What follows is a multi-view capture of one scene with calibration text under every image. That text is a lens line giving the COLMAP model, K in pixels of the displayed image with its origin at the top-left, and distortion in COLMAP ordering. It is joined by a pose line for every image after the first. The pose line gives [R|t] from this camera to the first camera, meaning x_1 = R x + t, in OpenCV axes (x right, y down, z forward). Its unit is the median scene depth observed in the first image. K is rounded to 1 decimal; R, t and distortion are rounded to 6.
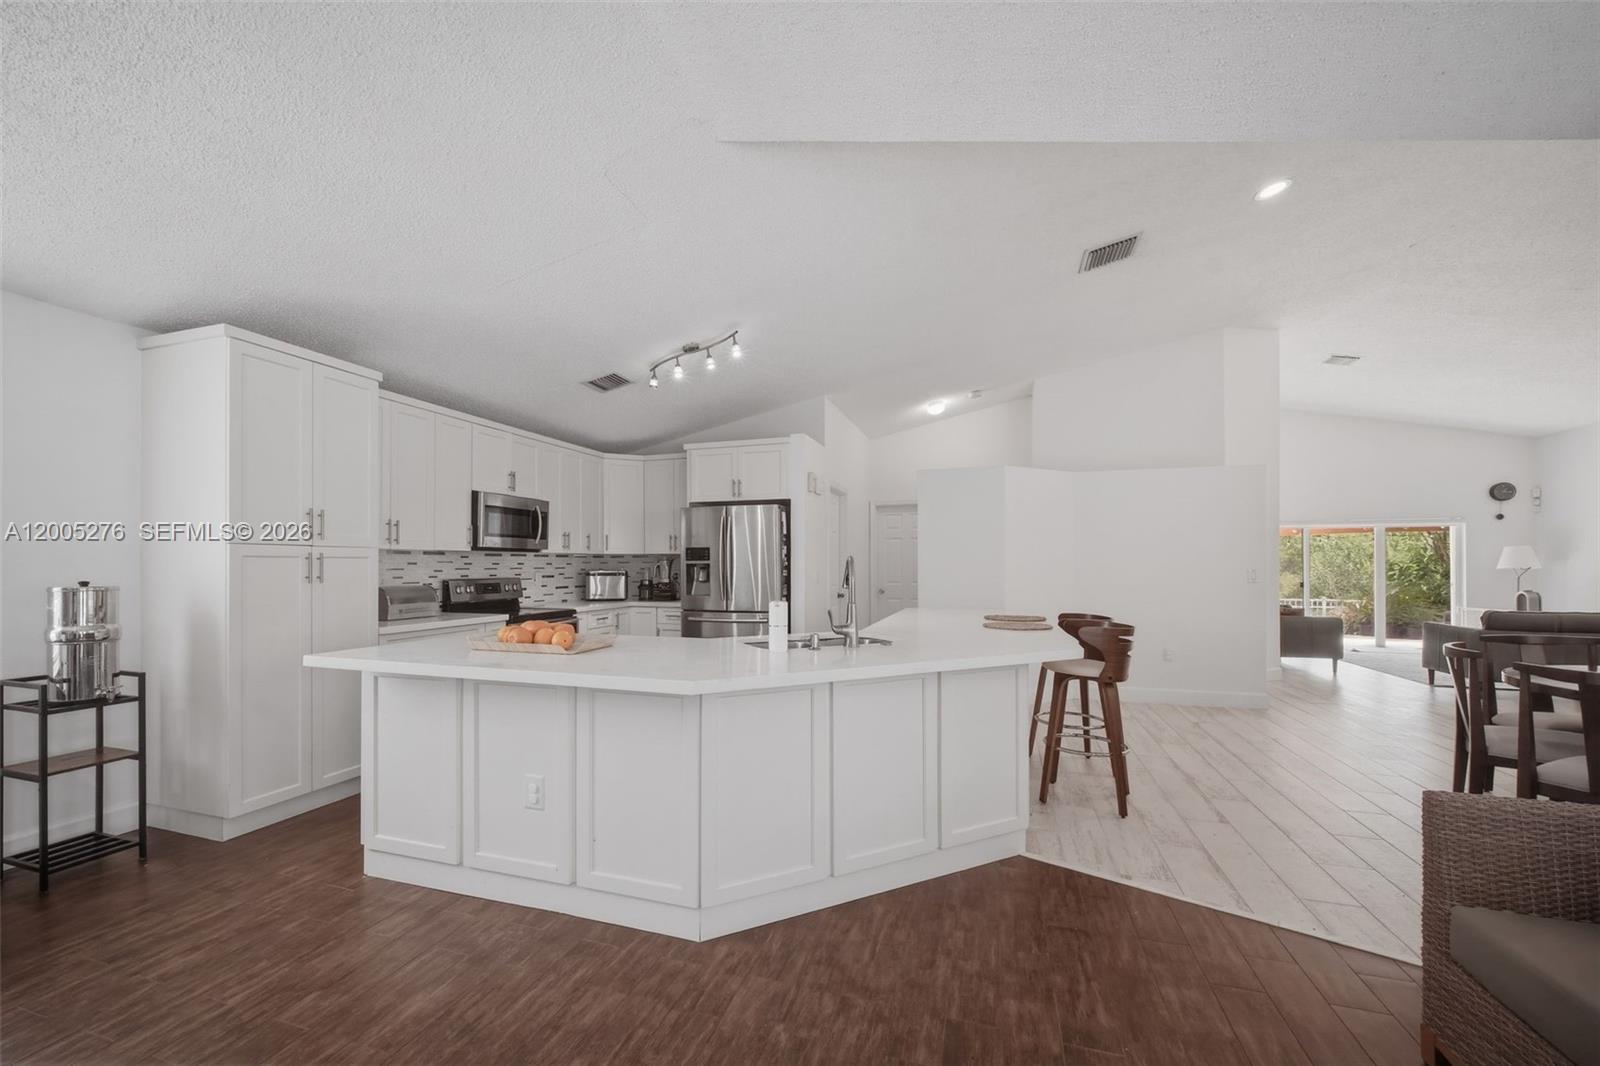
lens RADIAL K [[655.8, 0, 784.0], [0, 655.8, 562.3], [0, 0, 1]] dist [-0.000274, -0.000084]
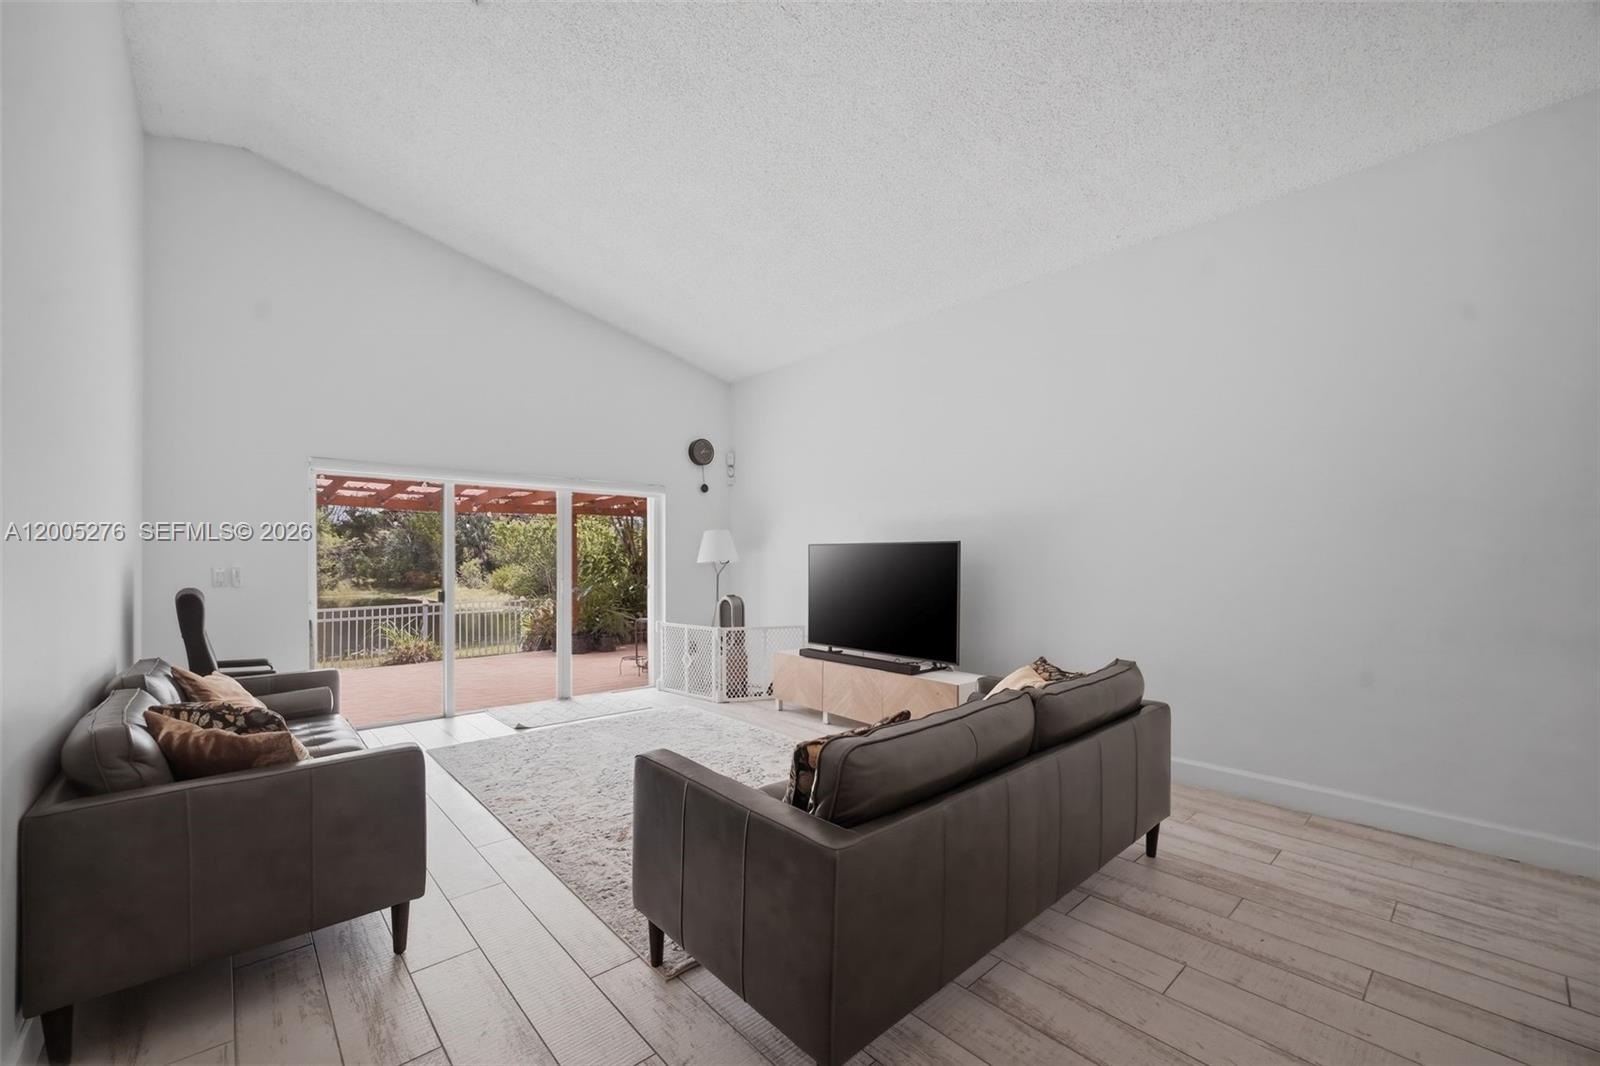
lens RADIAL K [[655.8, 0, 784.0], [0, 655.8, 562.3], [0, 0, 1]] dist [-0.000274, -0.000084]
pose [[0.512886, -0.013326, 0.858354, 0.536373], [0.002595, 0.999899, 0.013973, -0.000671], [-0.858453, -0.004939, 0.512868, 0.560236]]
